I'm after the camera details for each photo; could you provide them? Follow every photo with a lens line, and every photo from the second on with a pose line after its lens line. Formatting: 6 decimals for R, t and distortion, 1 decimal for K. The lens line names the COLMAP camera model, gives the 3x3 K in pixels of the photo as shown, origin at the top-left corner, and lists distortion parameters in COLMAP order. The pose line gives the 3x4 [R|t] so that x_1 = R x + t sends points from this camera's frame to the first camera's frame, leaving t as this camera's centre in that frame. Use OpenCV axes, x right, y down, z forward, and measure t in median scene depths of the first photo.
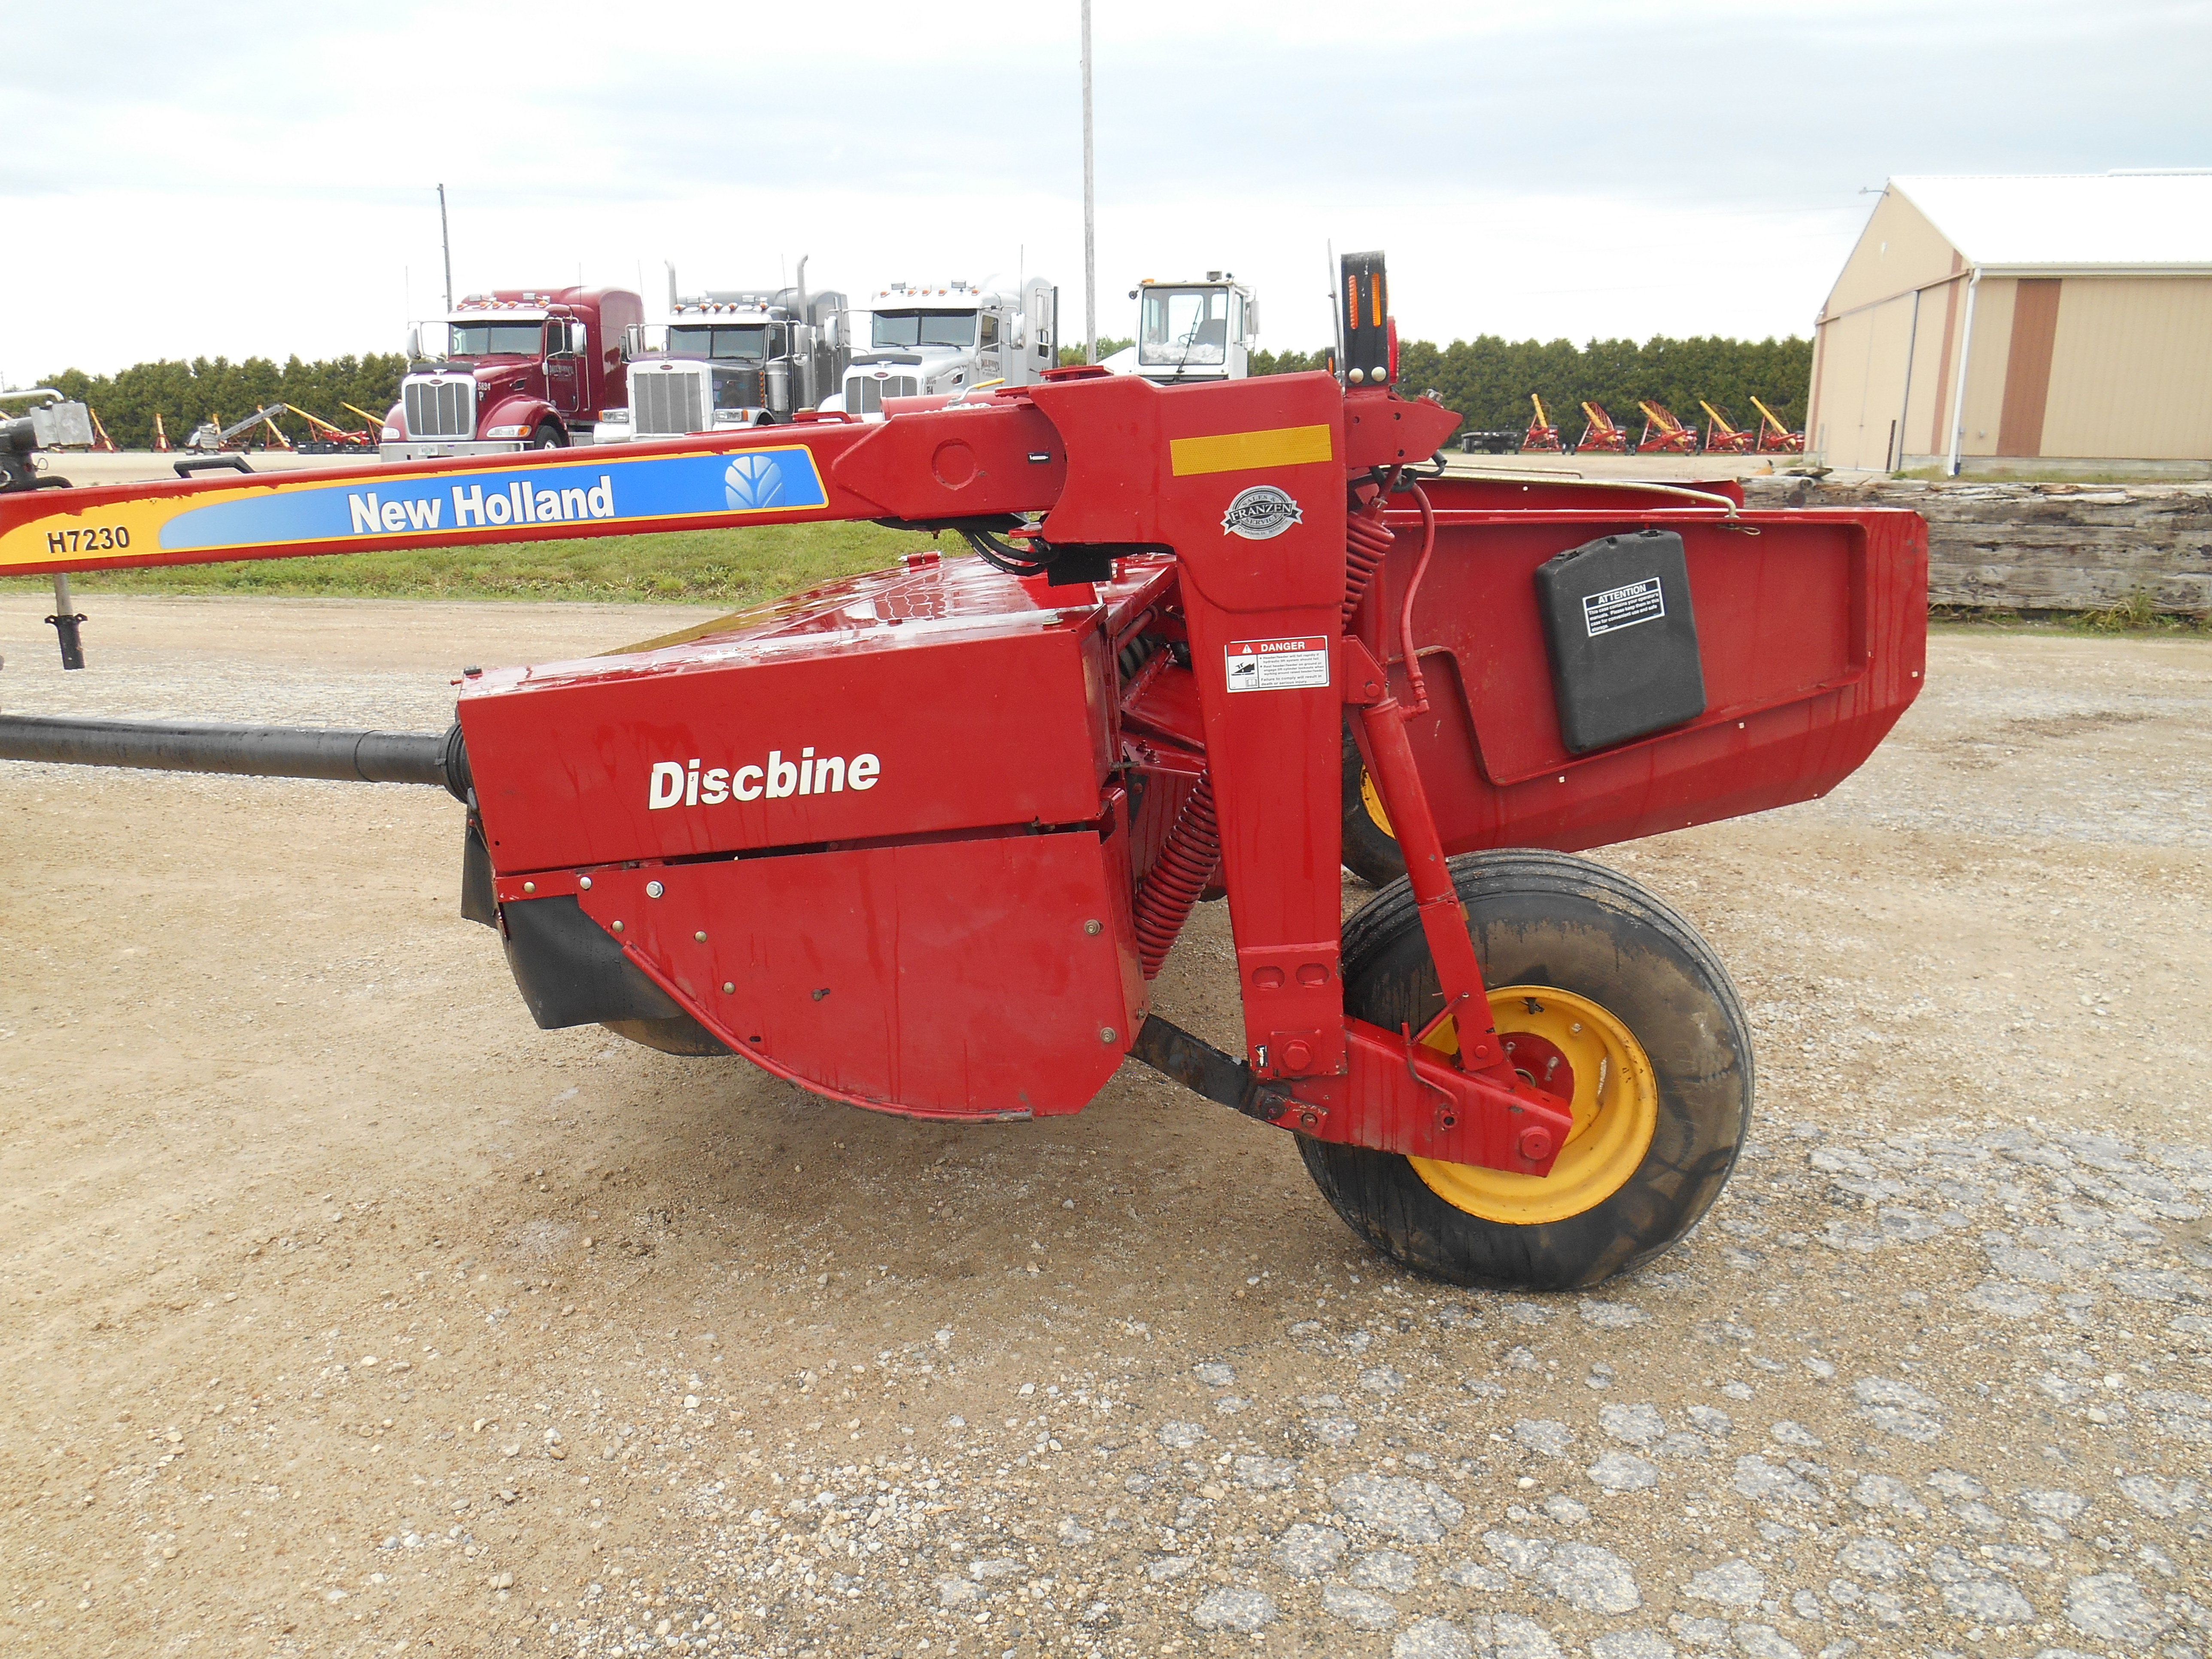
lens RADIAL K [[1723.6, 0, 1087.0], [0, 1723.6, 831.0], [0, 0, 1]] dist [-0.028102, 0.003252]
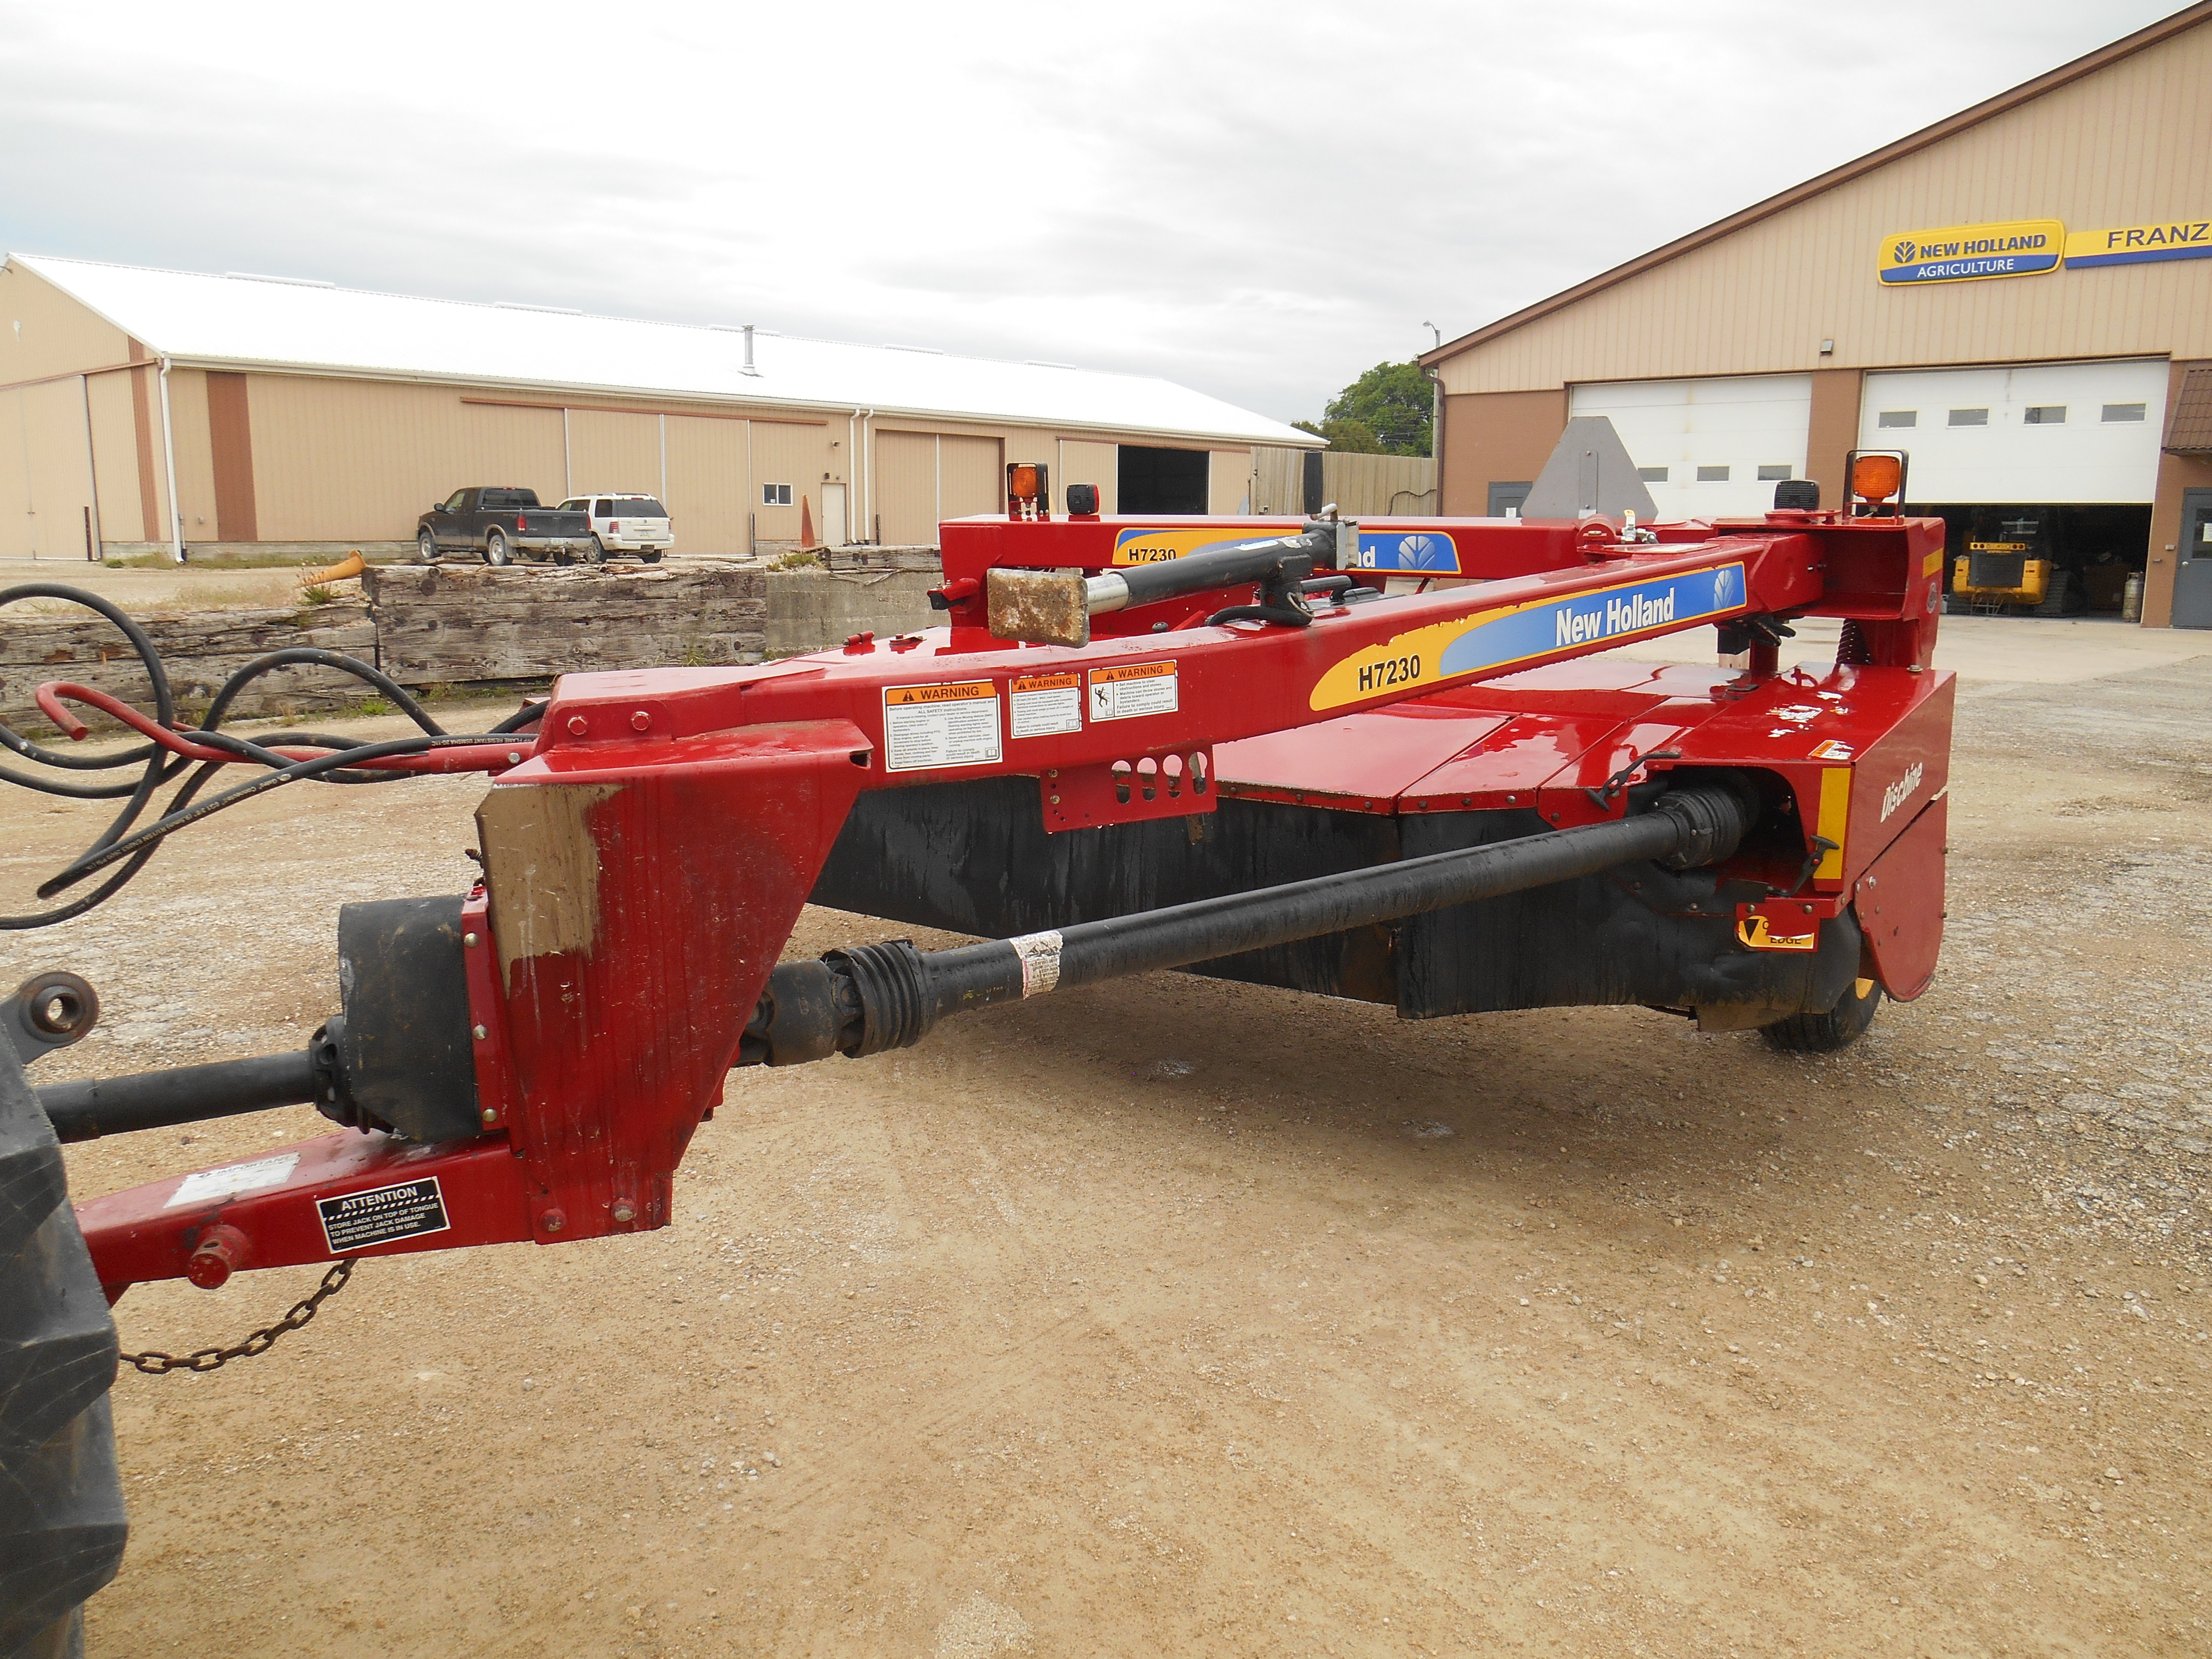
lens RADIAL K [[1723.6, 0, 1087.0], [0, 1723.6, 831.0], [0, 0, 1]] dist [-0.028102, 0.003252]
pose [[0.496186, -0.154526, 0.854354, -0.305204], [0.194568, 0.978797, 0.064034, -0.037715], [-0.846134, 0.134457, 0.515731, 0.145013]]
